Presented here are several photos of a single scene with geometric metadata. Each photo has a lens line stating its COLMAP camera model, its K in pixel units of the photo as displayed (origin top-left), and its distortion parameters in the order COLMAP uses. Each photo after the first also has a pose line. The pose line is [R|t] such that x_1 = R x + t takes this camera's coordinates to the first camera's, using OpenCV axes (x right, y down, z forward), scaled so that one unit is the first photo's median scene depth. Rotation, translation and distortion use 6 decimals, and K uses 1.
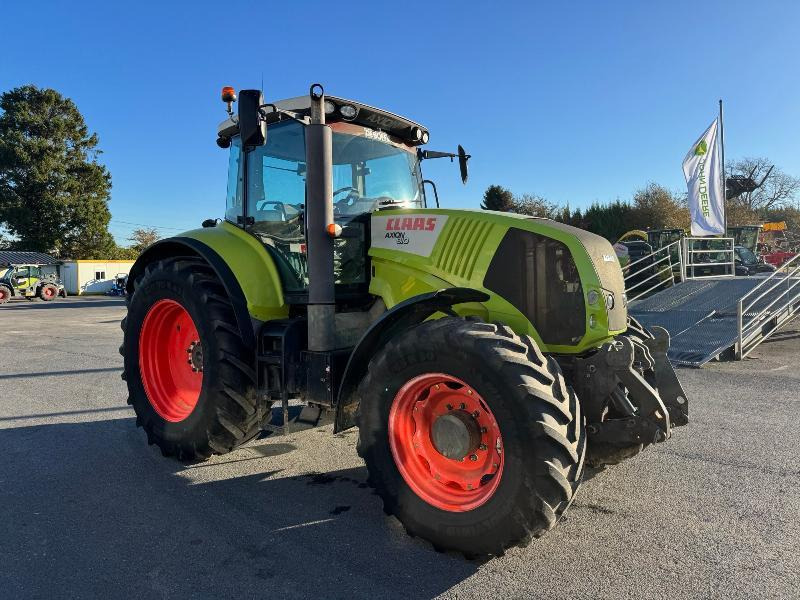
lens RADIAL K [[570.0, 0, 400.0], [0, 570.0, 300.0], [0, 0, 1]] dist [-0.001431, -0.007975]
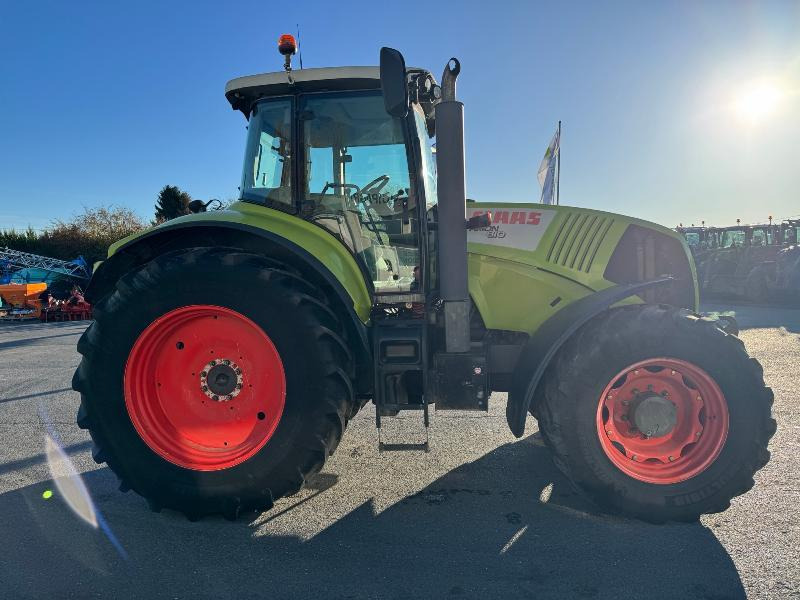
lens RADIAL K [[570.0, 0, 400.0], [0, 570.0, 300.0], [0, 0, 1]] dist [-0.001431, -0.007975]
pose [[0.831736, -0.031398, 0.554283, -0.185508], [0.037768, 0.999287, -0.000068, 0.000742], [-0.553886, 0.020991, 0.832328, 0.076146]]
